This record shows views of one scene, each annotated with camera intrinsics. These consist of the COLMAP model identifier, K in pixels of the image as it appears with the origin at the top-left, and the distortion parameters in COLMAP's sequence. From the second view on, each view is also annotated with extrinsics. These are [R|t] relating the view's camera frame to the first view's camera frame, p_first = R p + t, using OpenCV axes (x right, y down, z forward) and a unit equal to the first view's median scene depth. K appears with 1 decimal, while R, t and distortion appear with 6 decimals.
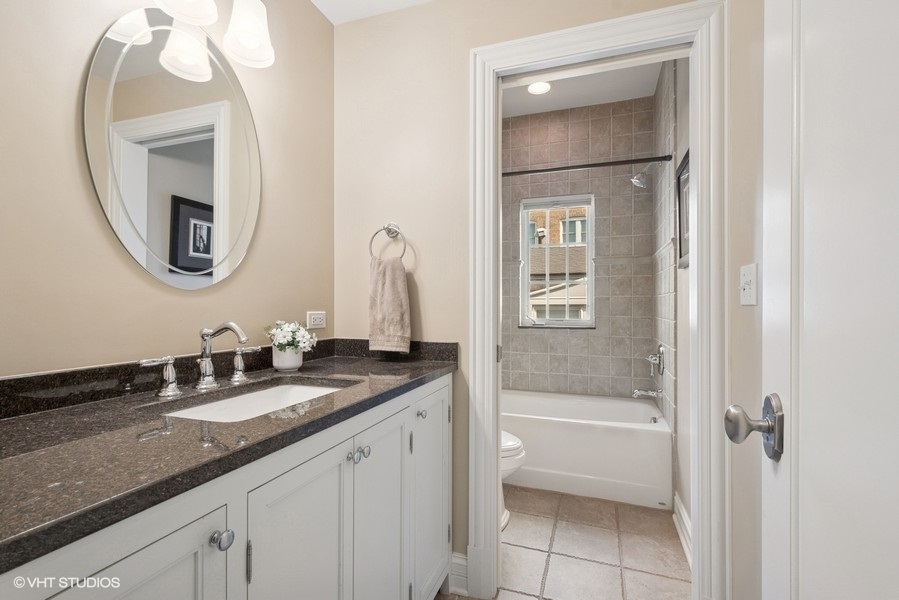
lens RADIAL K [[408.4, 0, 454.7], [0, 408.4, 294.7], [0, 0, 1]] dist [0.003006, -0.000231]
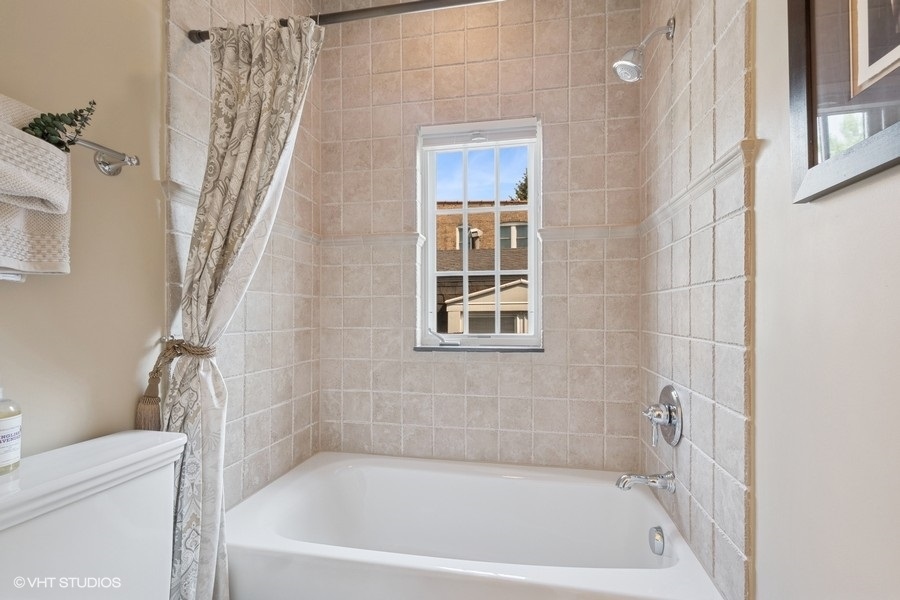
lens RADIAL K [[408.8, 0, 449.7], [0, 408.8, 306.1], [0, 0, 1]] dist [0.003006, -0.000231]
pose [[0.990334, -0.002646, 0.138675, 0.131237], [0.001420, 0.999959, 0.008940, 0.014011], [-0.138693, -0.008657, 0.990298, 0.441079]]
